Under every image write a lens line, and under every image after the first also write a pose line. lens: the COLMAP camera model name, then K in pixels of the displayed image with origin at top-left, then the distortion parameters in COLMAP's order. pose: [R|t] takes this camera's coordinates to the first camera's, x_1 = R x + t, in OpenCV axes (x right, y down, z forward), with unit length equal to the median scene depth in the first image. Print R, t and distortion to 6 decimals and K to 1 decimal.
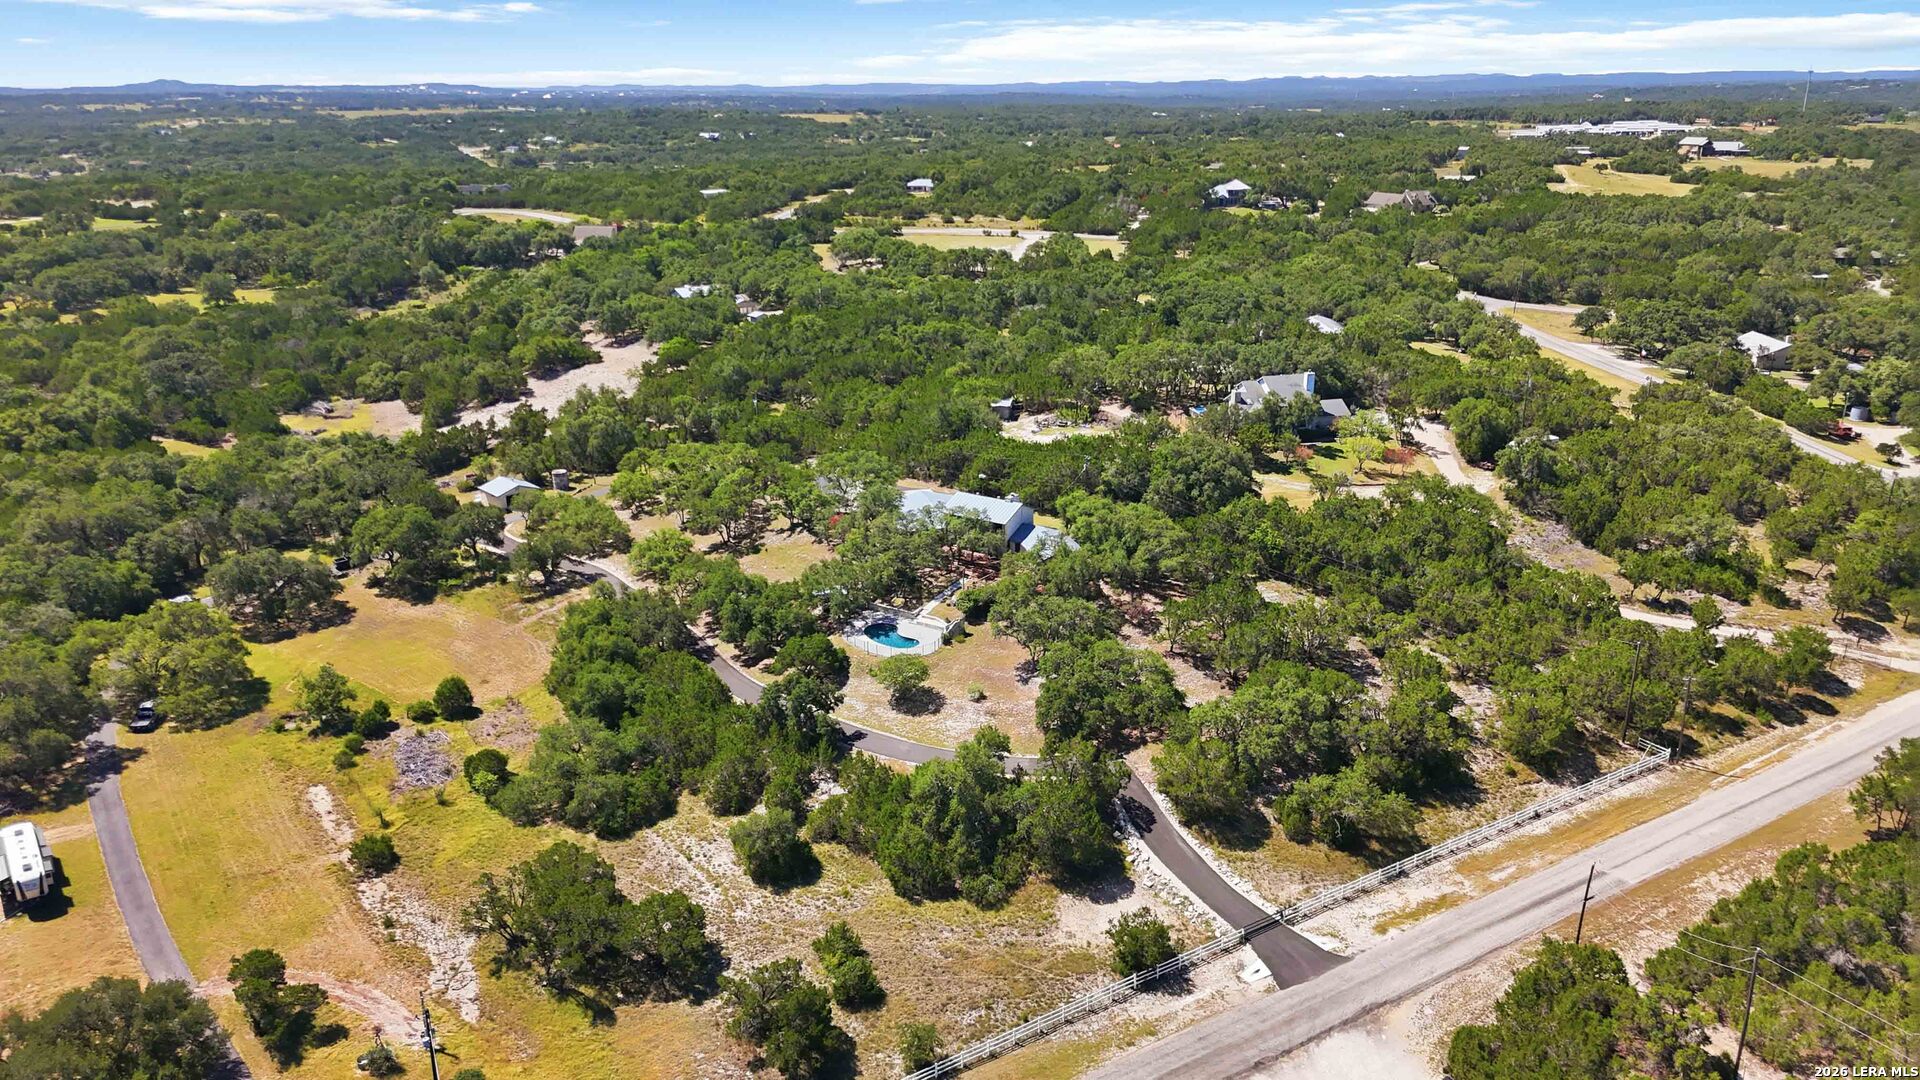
lens RADIAL K [[1396.0, 0, 960.0], [0, 1396.0, 540.0], [0, 0, 1]] dist [0.102834, -0.114301]
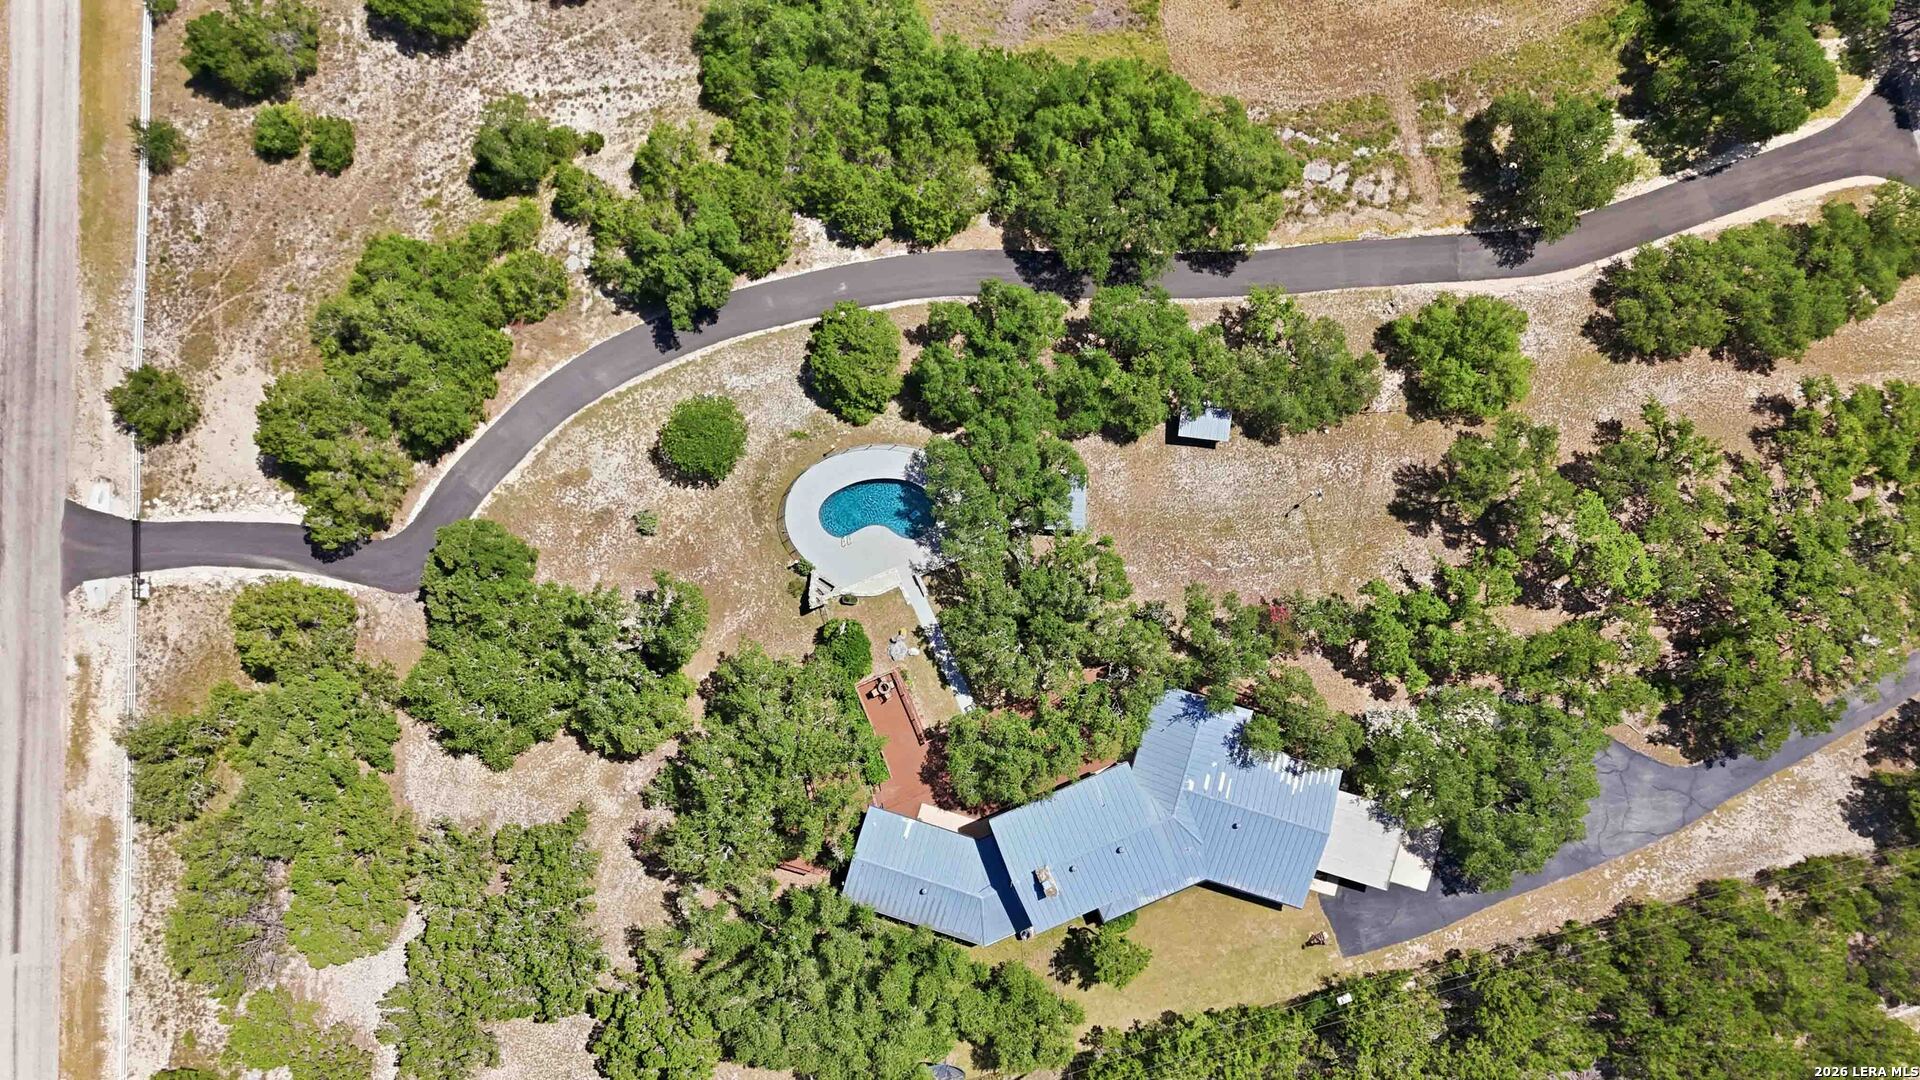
lens RADIAL K [[1396.0, 0, 960.0], [0, 1396.0, 540.0], [0, 0, 1]] dist [0.102834, -0.114301]
pose [[-0.525818, 0.850578, 0.005636, -0.077814], [-0.236854, -0.152778, 0.959458, -0.709765], [0.816955, 0.503165, 0.281797, 1.087697]]
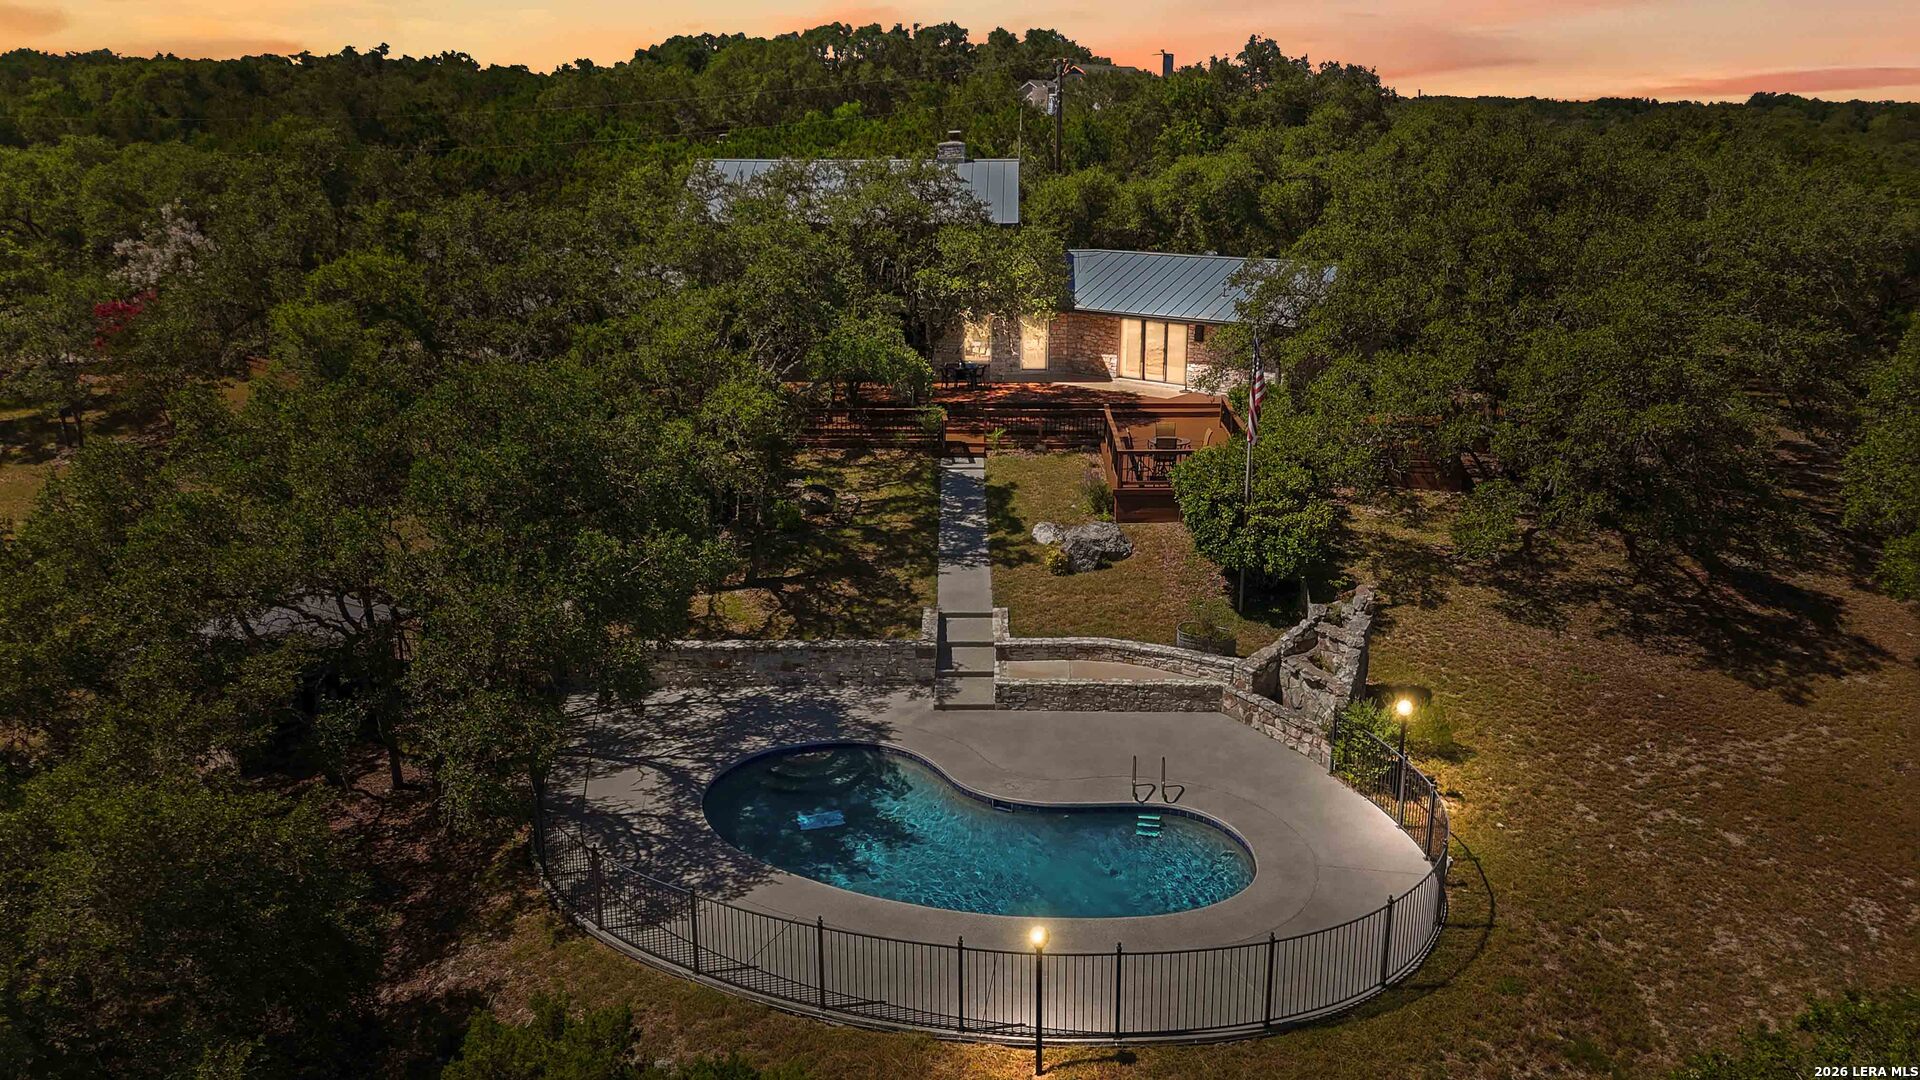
lens RADIAL K [[1396.0, 0, 960.0], [0, 1396.0, 540.0], [0, 0, 1]] dist [0.102834, -0.114301]
pose [[0.840502, -0.145611, 0.521876, -0.147666], [0.163611, 0.986455, 0.011733, 0.050997], [-0.516515, 0.075523, 0.852941, 1.122493]]
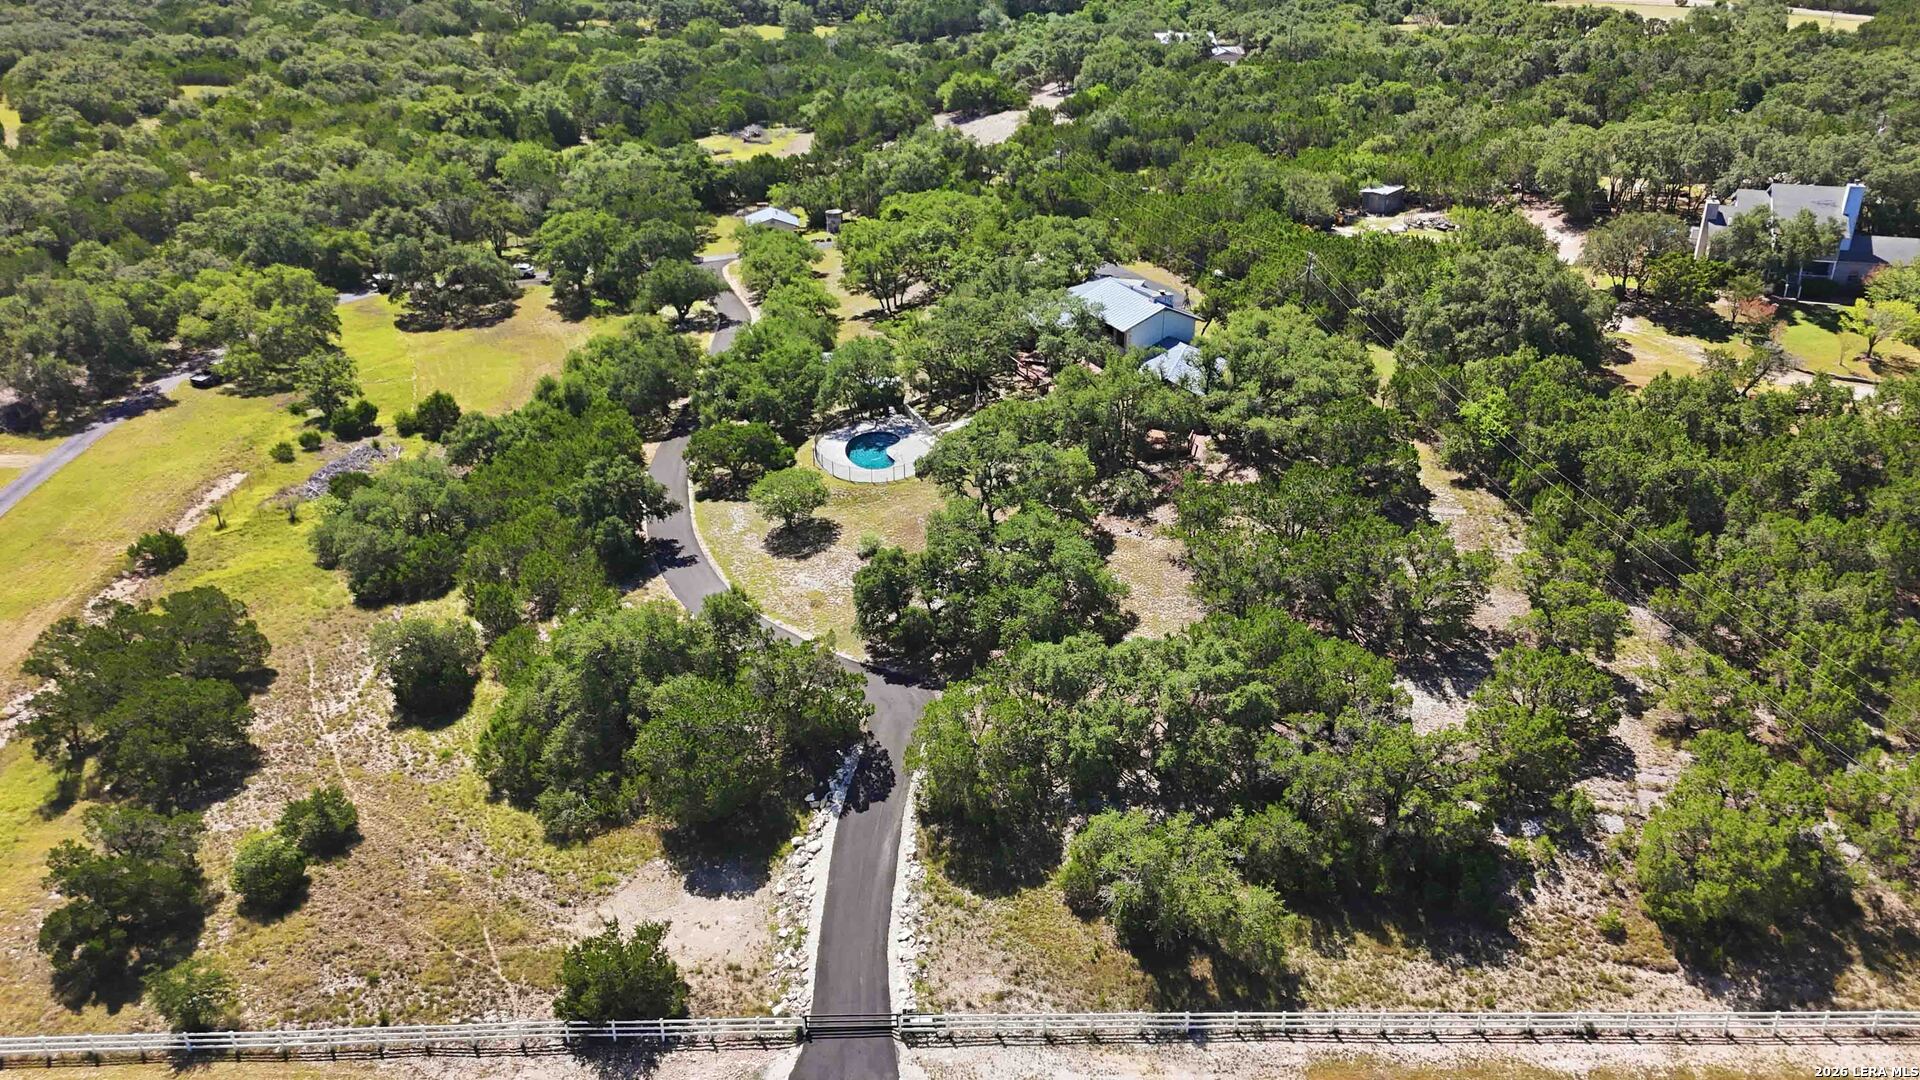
lens RADIAL K [[1396.0, 0, 960.0], [0, 1396.0, 540.0], [0, 0, 1]] dist [0.102834, -0.114301]
pose [[0.845546, 0.229724, -0.481954, 0.444705], [-0.168496, 0.971384, 0.167400, -0.019125], [0.506618, -0.060337, 0.860057, 0.500766]]
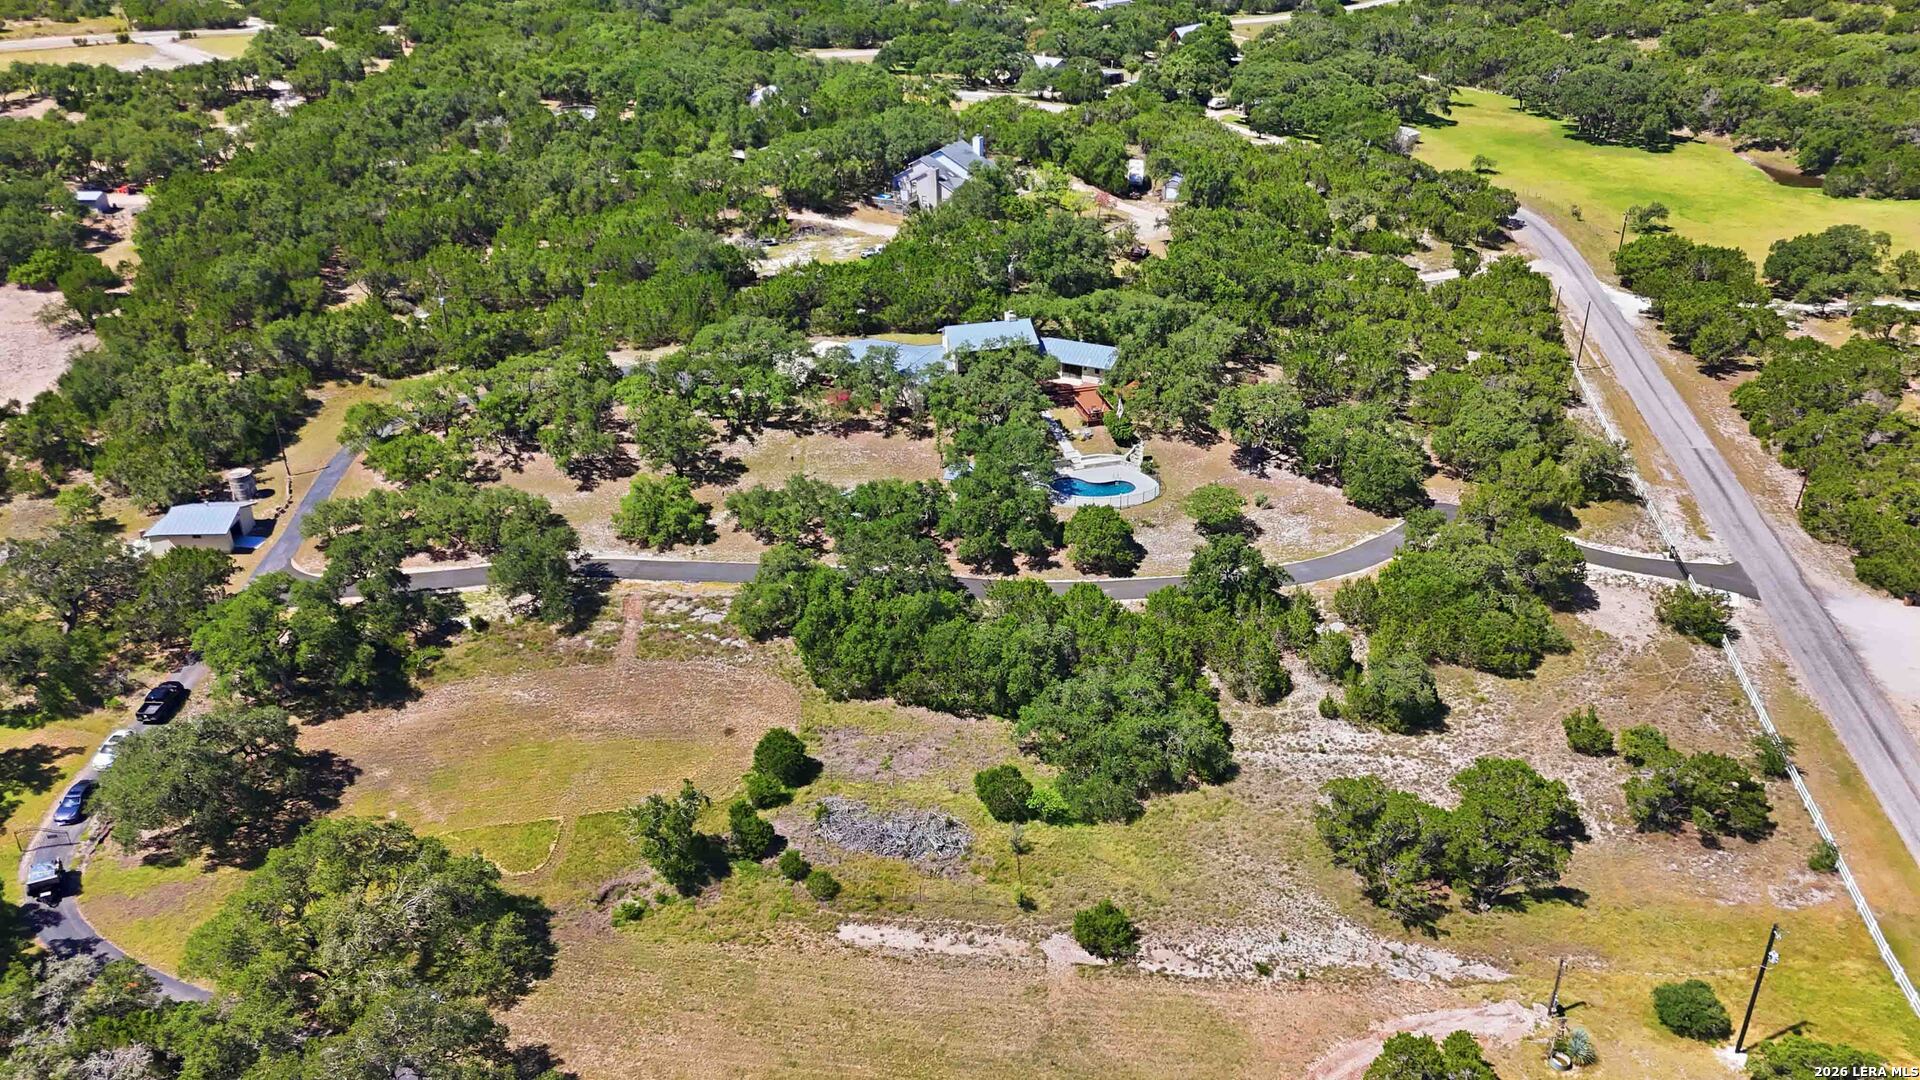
lens RADIAL K [[1396.0, 0, 960.0], [0, 1396.0, 540.0], [0, 0, 1]] dist [0.102834, -0.114301]
pose [[0.664130, -0.349331, 0.660983, -0.910483], [0.241968, 0.936969, 0.252071, -0.187826], [-0.707378, -0.007471, 0.706796, 0.534719]]
